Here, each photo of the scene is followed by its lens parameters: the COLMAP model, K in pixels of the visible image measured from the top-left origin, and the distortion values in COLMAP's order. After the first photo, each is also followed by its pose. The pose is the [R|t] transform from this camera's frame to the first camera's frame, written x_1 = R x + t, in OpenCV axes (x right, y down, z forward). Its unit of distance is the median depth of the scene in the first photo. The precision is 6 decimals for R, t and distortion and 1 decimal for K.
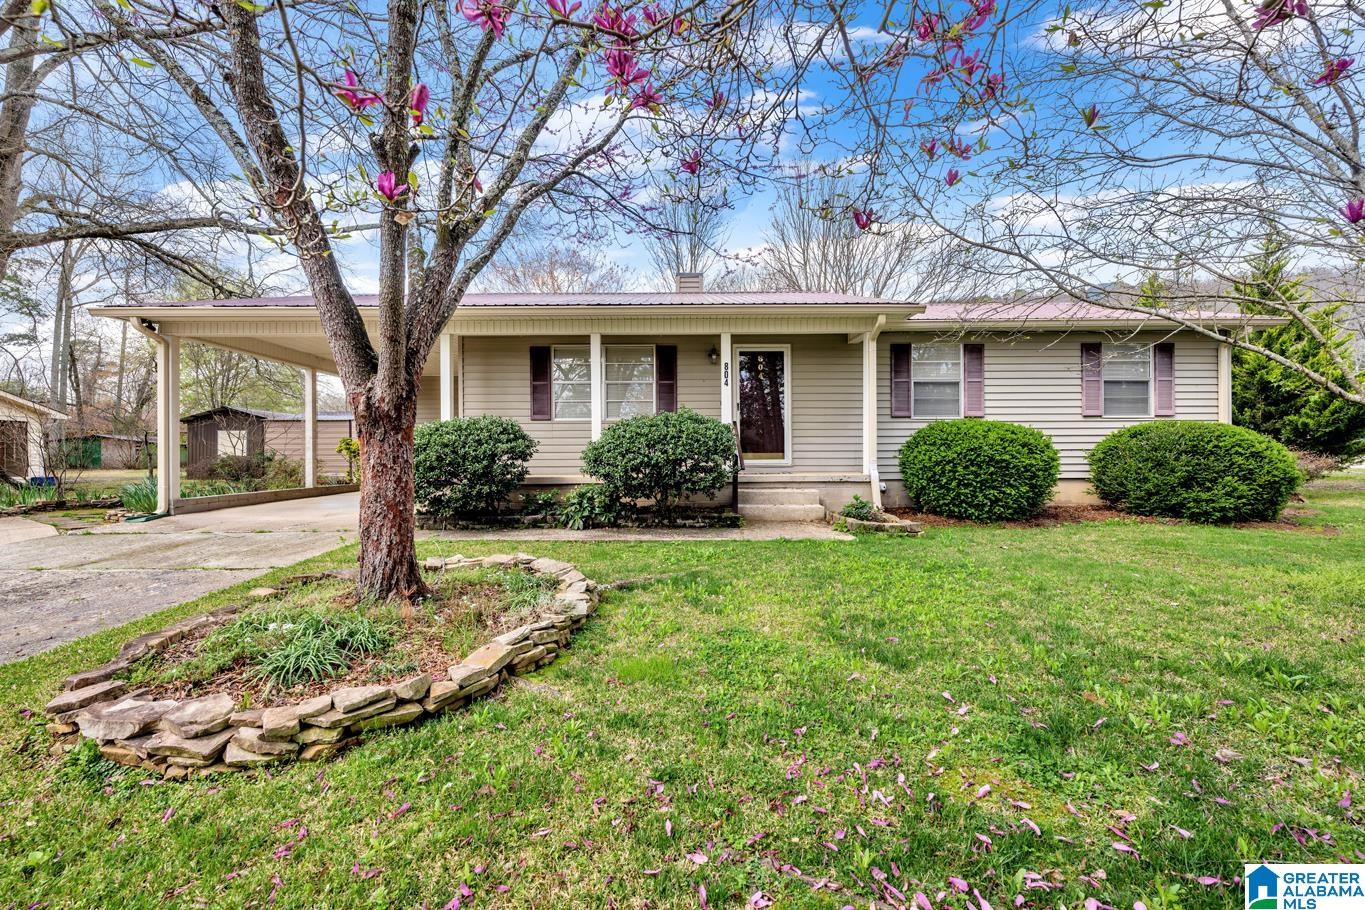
lens RADIAL K [[541.3, 0, 681.5], [0, 541.3, 455.6], [0, 0, 1]] dist [0.003087, 0.000073]
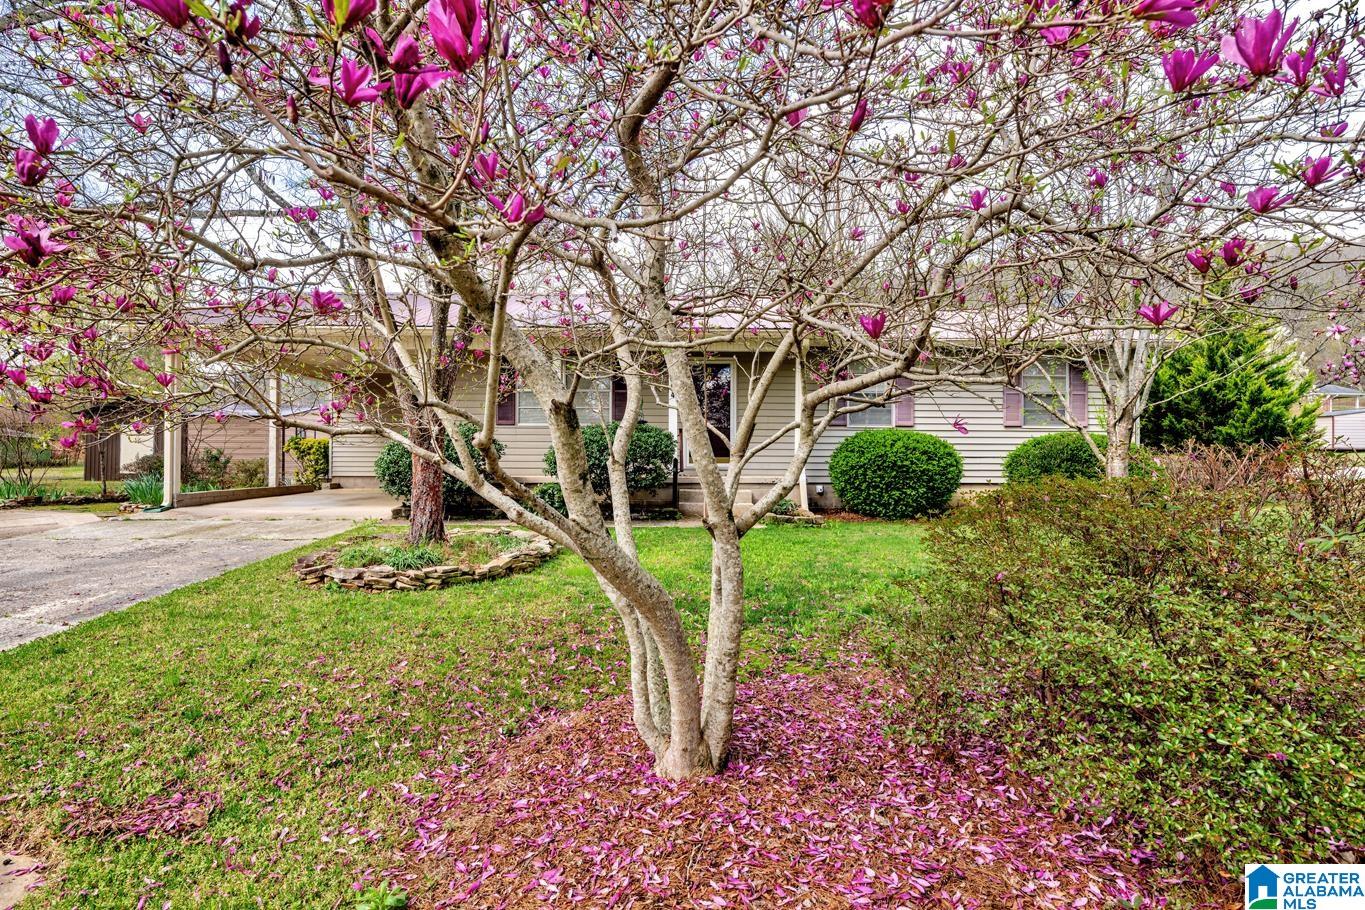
lens RADIAL K [[720.7, 0, 686.0], [0, 720.7, 452.8], [0, 0, 1]] dist [-0.002127, -0.000394]
pose [[0.999724, 0.009986, 0.021271, 0.081968], [-0.009809, 0.999917, -0.008413, -0.001718], [-0.021353, 0.008202, 0.999738, -0.518257]]
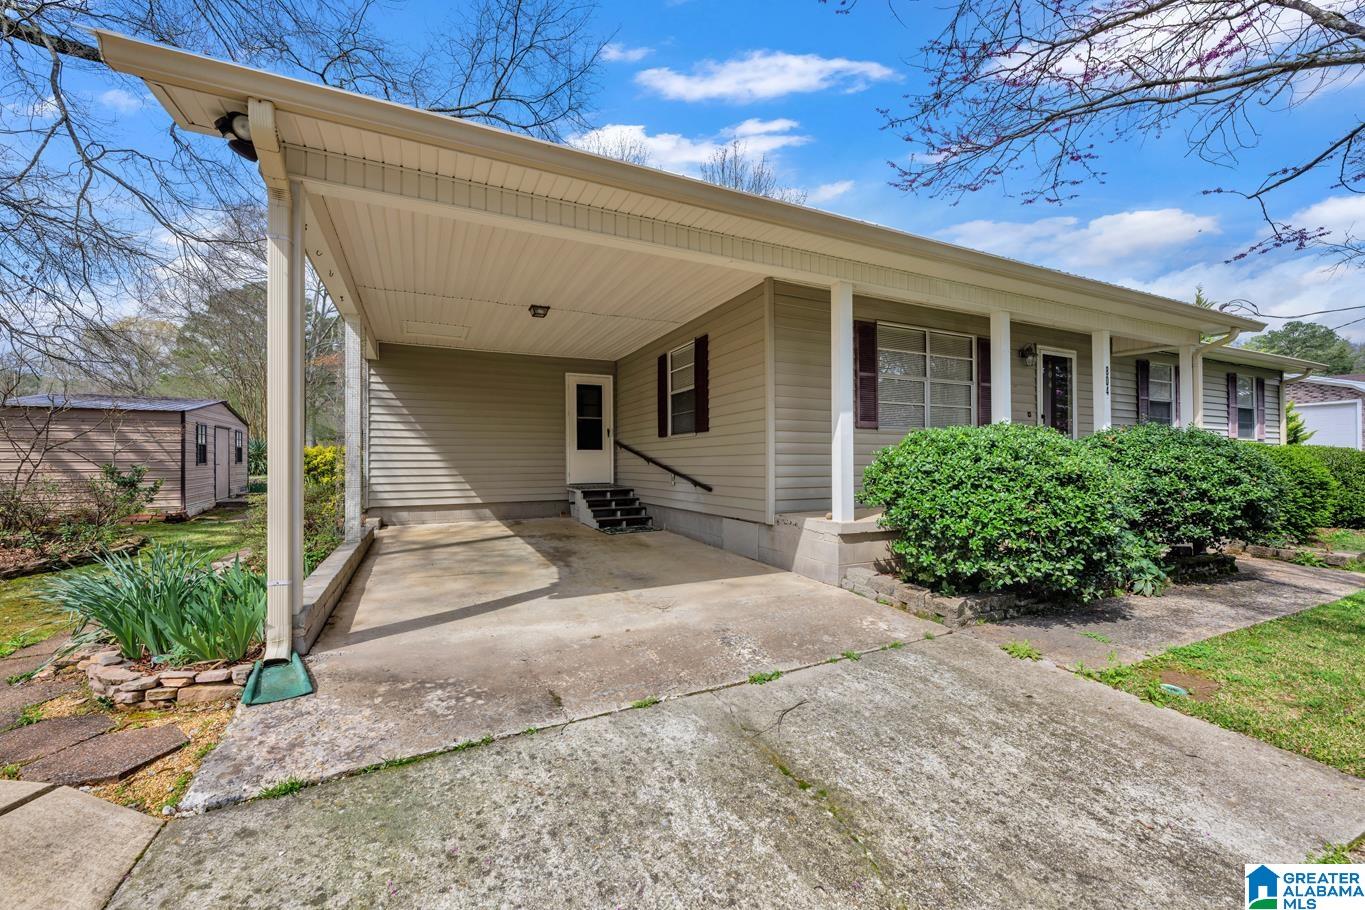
lens RADIAL K [[541.3, 0, 689.8], [0, 541.3, 454.5], [0, 0, 1]] dist [0.003087, 0.000073]
pose [[0.902054, 0.007683, 0.431554, -0.946399], [-0.000830, 0.999871, -0.016066, -0.026177], [-0.431622, 0.014134, 0.901944, 0.596823]]
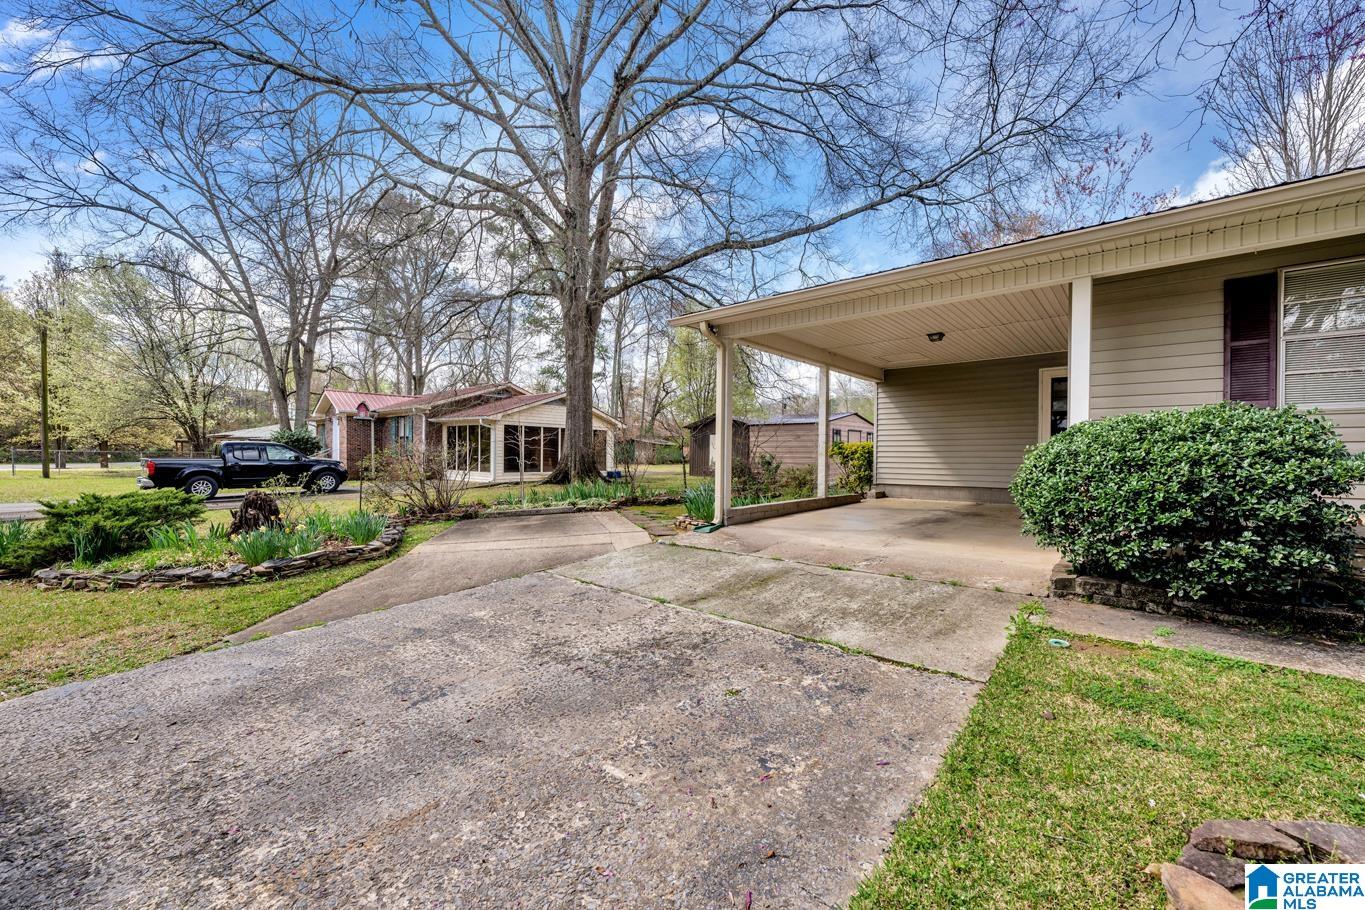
lens RADIAL K [[541.3, 0, 687.8], [0, 541.3, 454.1], [0, 0, 1]] dist [0.003087, 0.000073]
pose [[0.758275, 0.010844, -0.651844, -0.381934], [-0.012989, 0.999914, 0.001524, -0.017180], [0.651805, 0.007311, 0.758351, 0.242317]]
